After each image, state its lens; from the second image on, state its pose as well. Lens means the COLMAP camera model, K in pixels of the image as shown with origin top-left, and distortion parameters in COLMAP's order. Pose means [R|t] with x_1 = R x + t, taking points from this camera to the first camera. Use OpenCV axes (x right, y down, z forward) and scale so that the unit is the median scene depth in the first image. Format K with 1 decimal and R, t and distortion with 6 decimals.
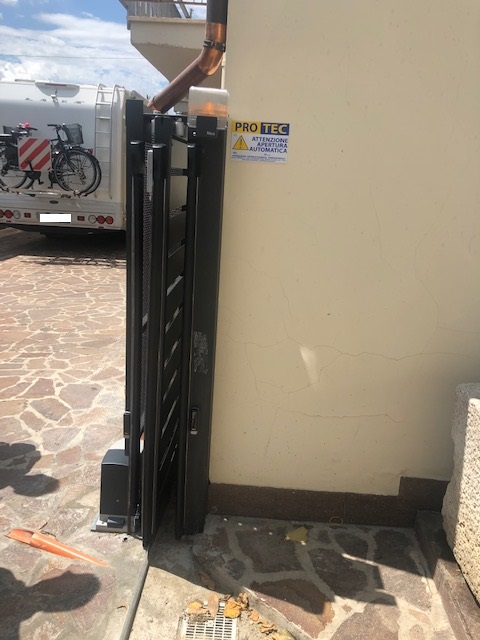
lens RADIAL K [[522.8, 0, 240.0], [0, 522.8, 320.0], [0, 0, 1]] dist [0.012532, 0.003379]
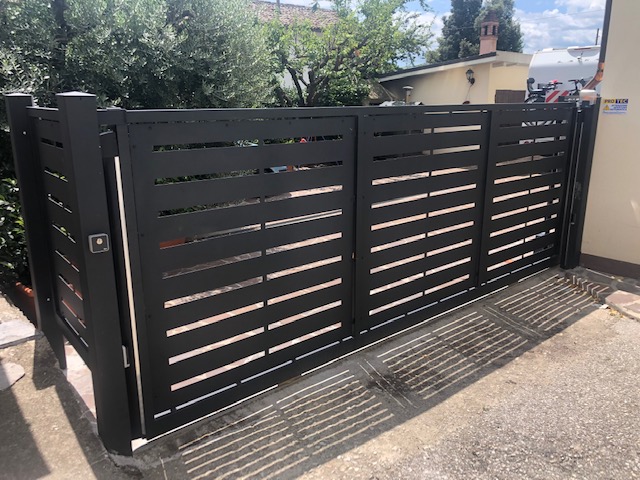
lens RADIAL K [[522.8, 0, 320.0], [0, 522.8, 240.0], [0, 0, 1]] dist [0.012532, 0.003379]
pose [[0.690038, 0.128788, -0.712223, 0.770719], [-0.150320, 0.988085, 0.033032, 0.347804], [0.707991, 0.084268, 0.701176, -1.413054]]
